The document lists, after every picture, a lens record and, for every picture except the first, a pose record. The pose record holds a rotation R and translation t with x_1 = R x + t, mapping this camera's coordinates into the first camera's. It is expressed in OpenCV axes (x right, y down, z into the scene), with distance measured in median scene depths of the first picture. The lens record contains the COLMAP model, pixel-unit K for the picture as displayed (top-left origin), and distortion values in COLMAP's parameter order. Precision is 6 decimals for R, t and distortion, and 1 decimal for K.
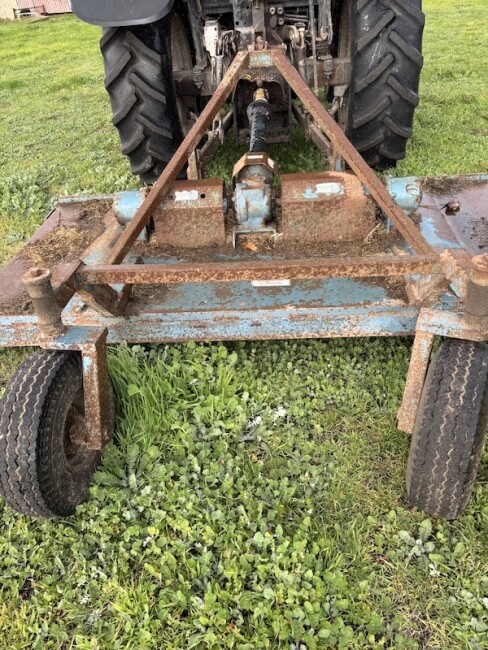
lens RADIAL K [[494.3, 0, 242.7], [0, 494.3, 327.7], [0, 0, 1]] dist [0.054818, -0.038173]
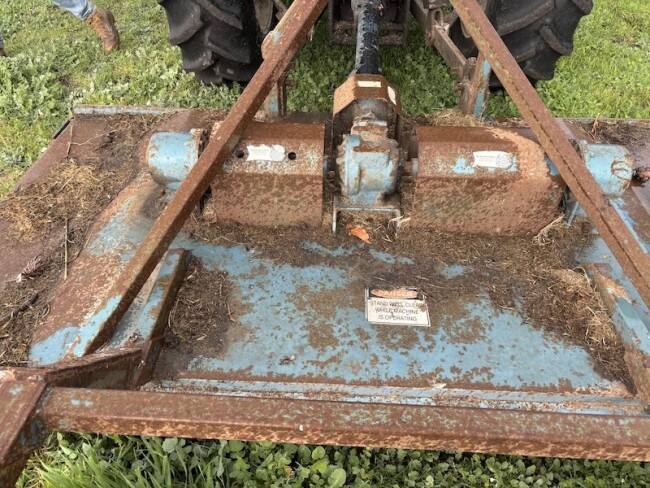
lens RADIAL K [[494.3, 0, 326.2], [0, 494.3, 241.2], [0, 0, 1]] dist [0.054818, -0.038173]
pose [[0.996573, 0.055880, 0.060986, -0.067989], [-0.061496, 0.993627, 0.094466, -0.215292], [-0.055319, -0.097893, 0.993658, 0.358266]]
